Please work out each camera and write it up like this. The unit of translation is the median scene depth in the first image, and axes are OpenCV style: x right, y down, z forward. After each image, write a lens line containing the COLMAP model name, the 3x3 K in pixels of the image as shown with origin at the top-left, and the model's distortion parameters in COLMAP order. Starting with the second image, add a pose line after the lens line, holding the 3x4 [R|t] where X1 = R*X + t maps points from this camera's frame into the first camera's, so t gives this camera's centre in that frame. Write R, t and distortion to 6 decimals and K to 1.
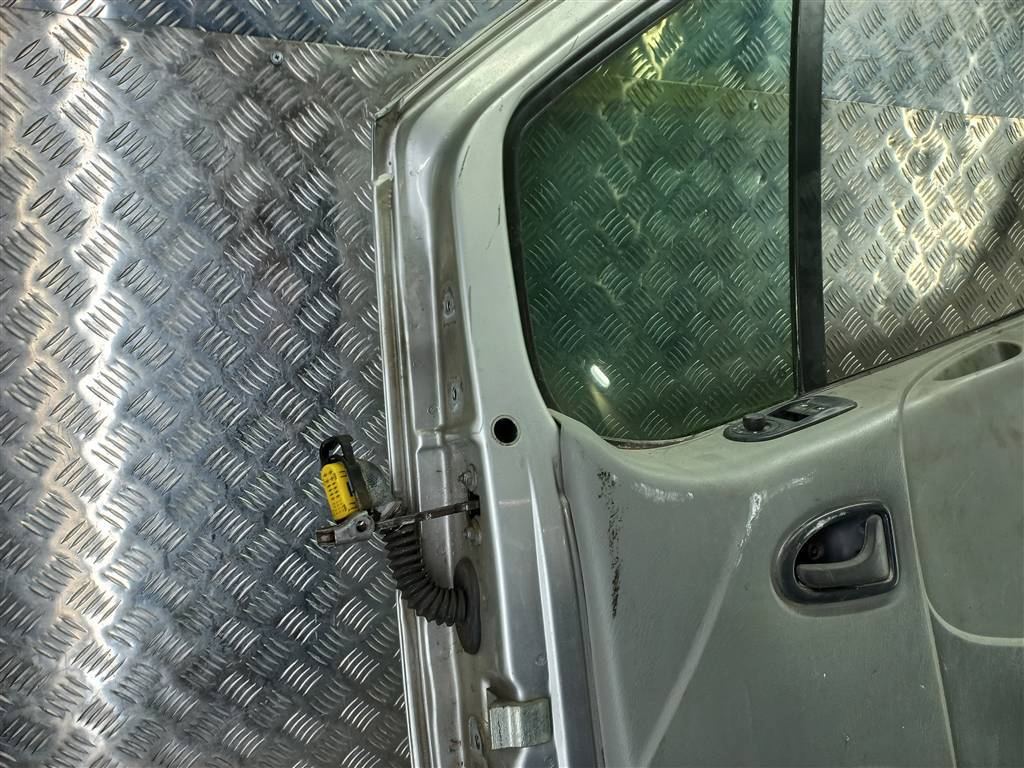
lens RADIAL K [[719.9, 0, 552.4], [0, 719.9, 392.6], [0, 0, 1]] dist [0.020697, 0.010248]
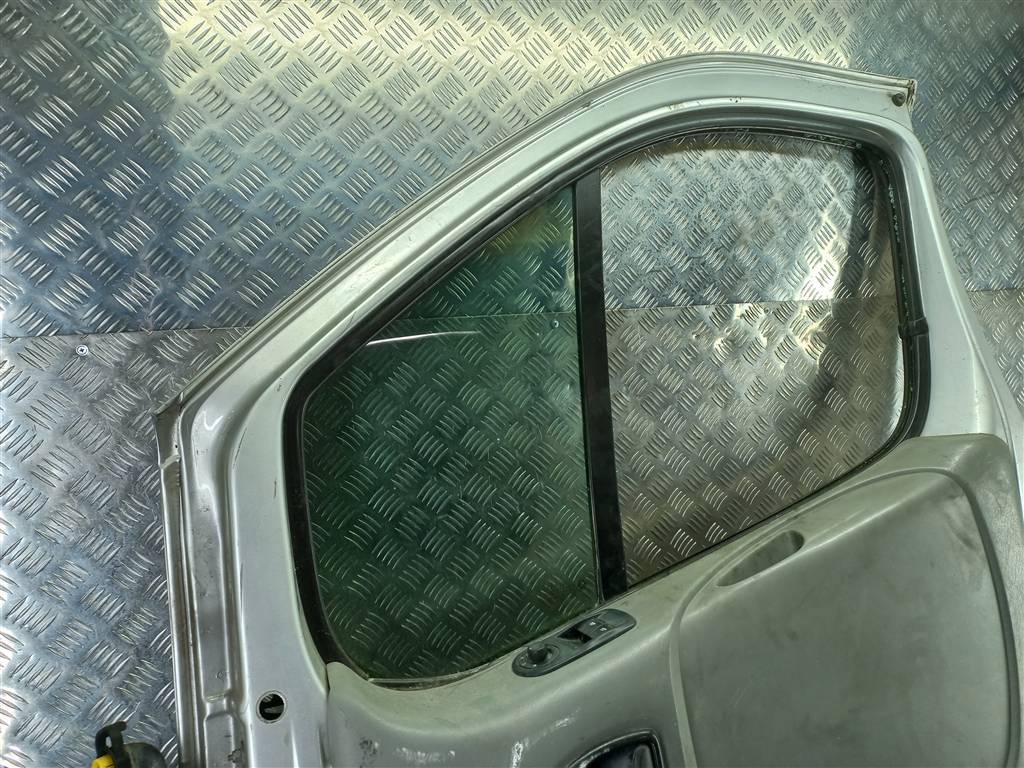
lens RADIAL K [[719.9, 0, 533.0], [0, 719.9, 399.0], [0, 0, 1]] dist [0.020697, 0.010248]
pose [[0.997248, -0.071707, 0.018851, 0.281495], [0.073398, 0.990750, -0.114140, -0.209234], [-0.010492, 0.115210, 0.993286, -0.102049]]
